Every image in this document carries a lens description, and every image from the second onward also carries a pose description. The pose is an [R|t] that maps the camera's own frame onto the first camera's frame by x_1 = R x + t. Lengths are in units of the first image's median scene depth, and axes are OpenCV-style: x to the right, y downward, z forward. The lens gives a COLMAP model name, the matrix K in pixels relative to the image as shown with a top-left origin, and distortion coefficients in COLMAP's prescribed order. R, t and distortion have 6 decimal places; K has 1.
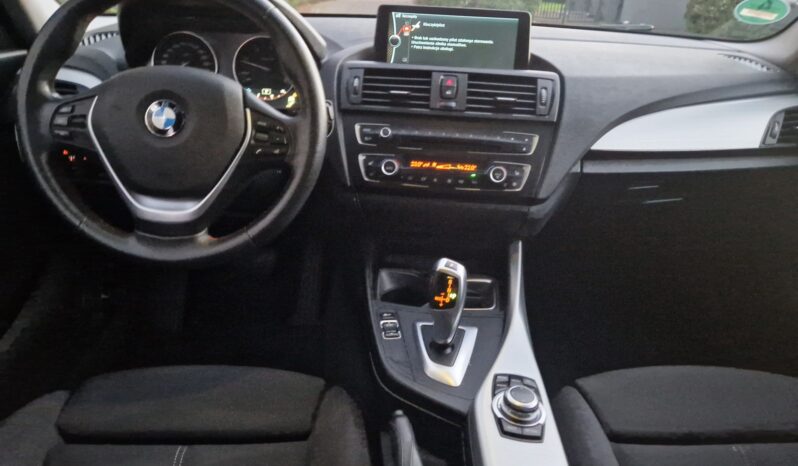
lens RADIAL K [[528.4, 0, 410.5], [0, 528.4, 218.4], [0, 0, 1]] dist [0.055860, -0.002286]
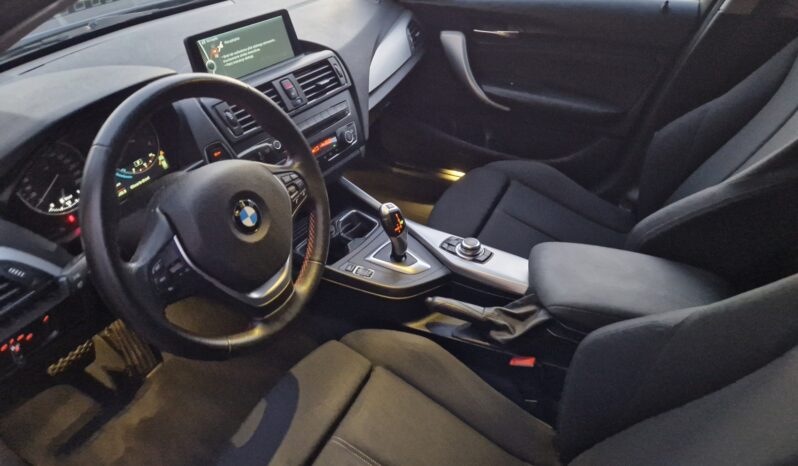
lens RADIAL K [[528.4, 0, 410.5], [0, 528.4, 218.4], [0, 0, 1]] dist [0.055860, -0.002286]
pose [[0.501203, -0.532849, 0.681812, -0.780143], [0.378199, 0.843572, 0.381252, -0.358883], [-0.778306, 0.066776, 0.624324, 0.040327]]
